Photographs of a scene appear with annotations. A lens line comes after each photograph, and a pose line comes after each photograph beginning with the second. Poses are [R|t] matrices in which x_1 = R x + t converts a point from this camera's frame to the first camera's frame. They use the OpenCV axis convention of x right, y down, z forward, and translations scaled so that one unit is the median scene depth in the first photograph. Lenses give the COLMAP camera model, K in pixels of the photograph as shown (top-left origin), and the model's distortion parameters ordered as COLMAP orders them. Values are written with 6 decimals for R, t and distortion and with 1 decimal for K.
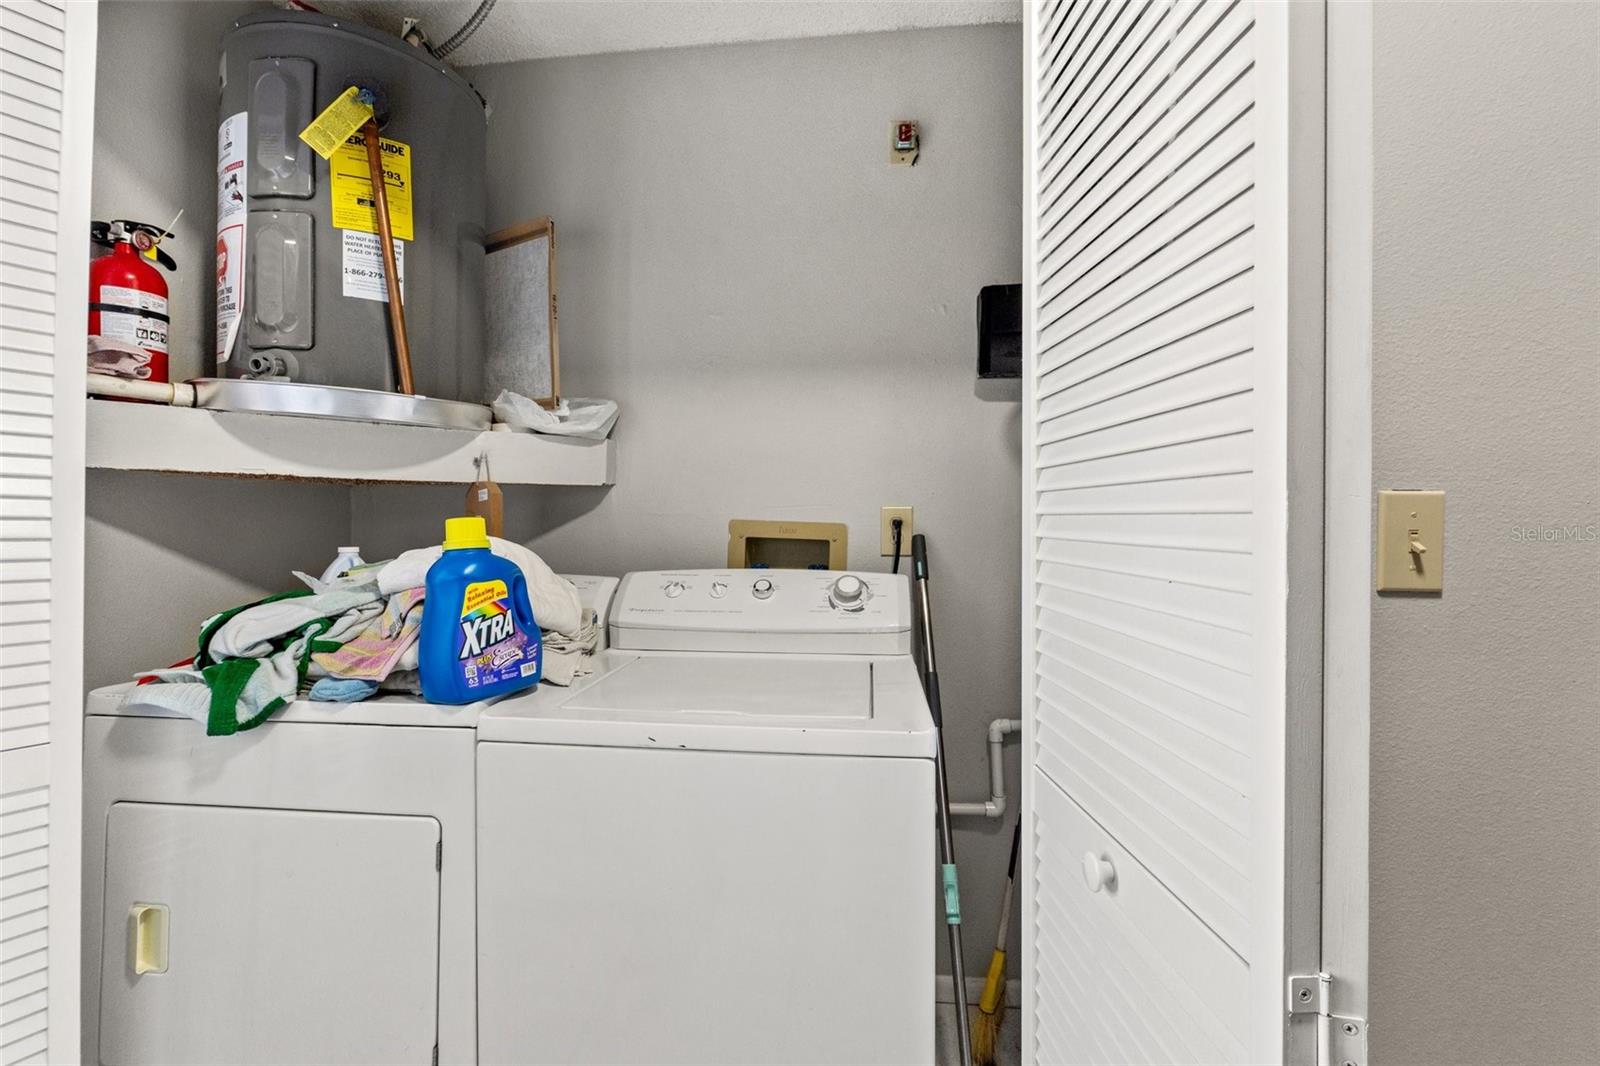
lens RADIAL K [[695.6, 0, 802.8], [0, 695.6, 522.8], [0, 0, 1]] dist [-0.011476, 0.000461]
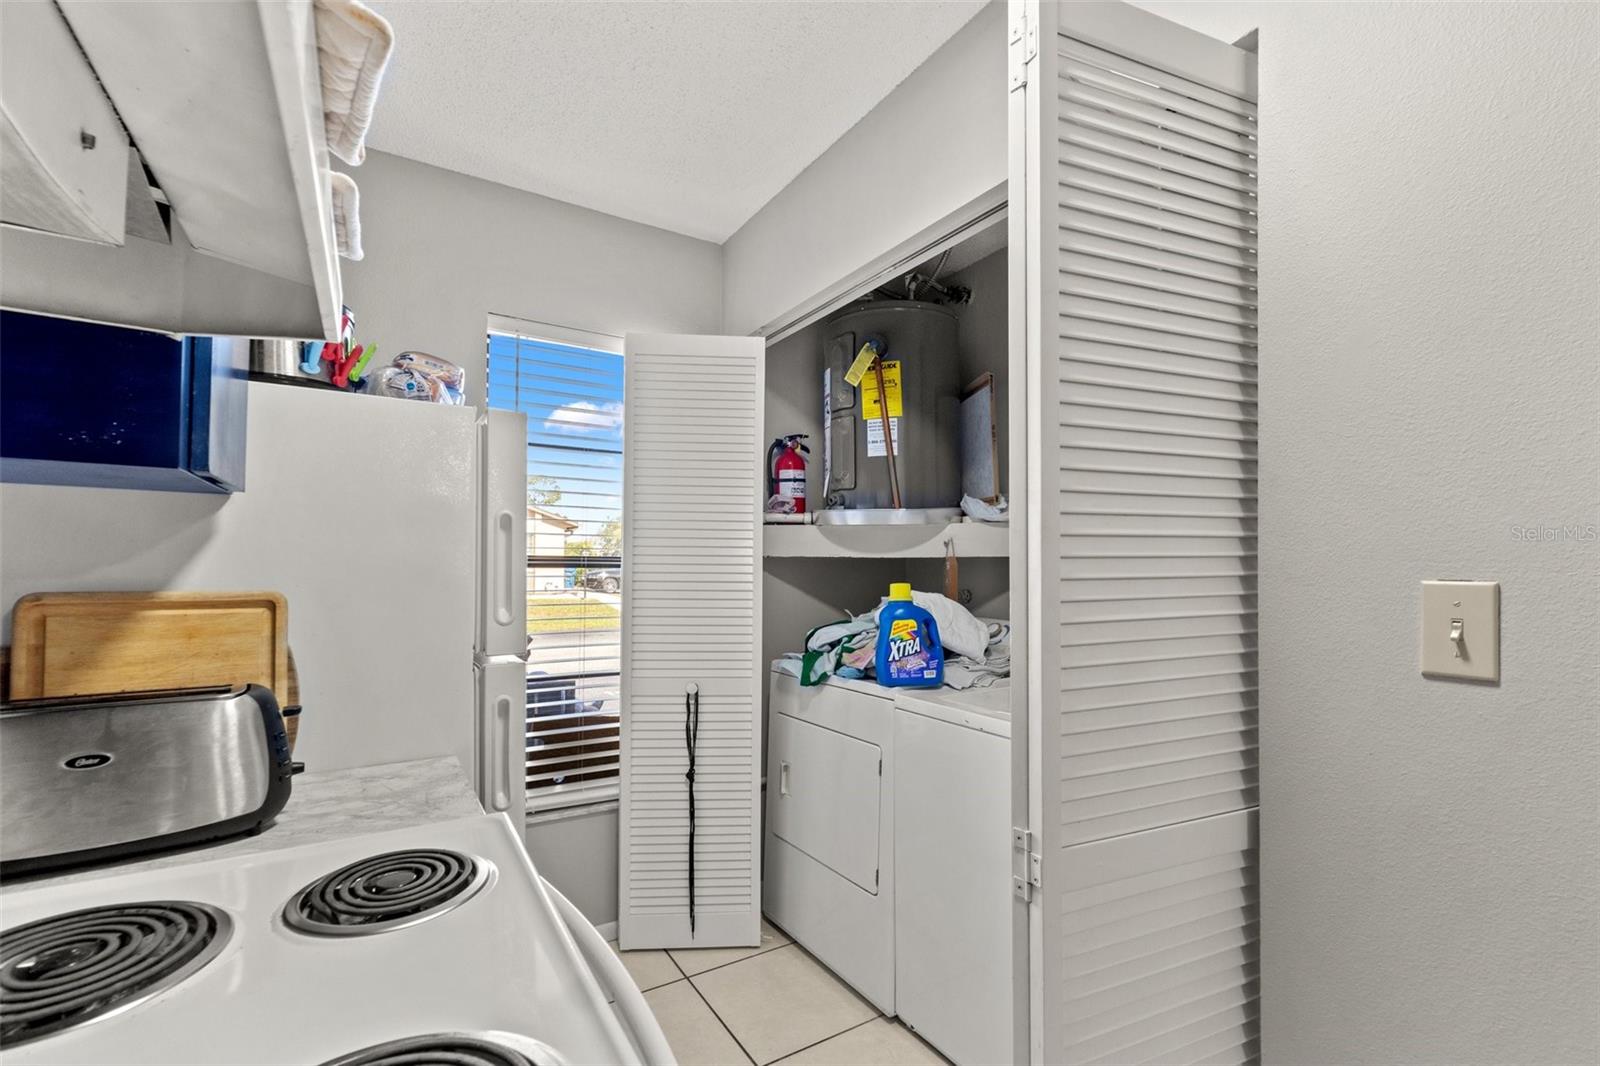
lens RADIAL K [[682.1, 0, 765.9], [0, 682.1, 559.7], [0, 0, 1]] dist [-0.000982, -0.000302]
pose [[0.589327, -0.012694, -0.807795, 0.695235], [0.000372, 0.999881, -0.015442, -0.039975], [0.807894, 0.008800, 0.589262, -0.291058]]
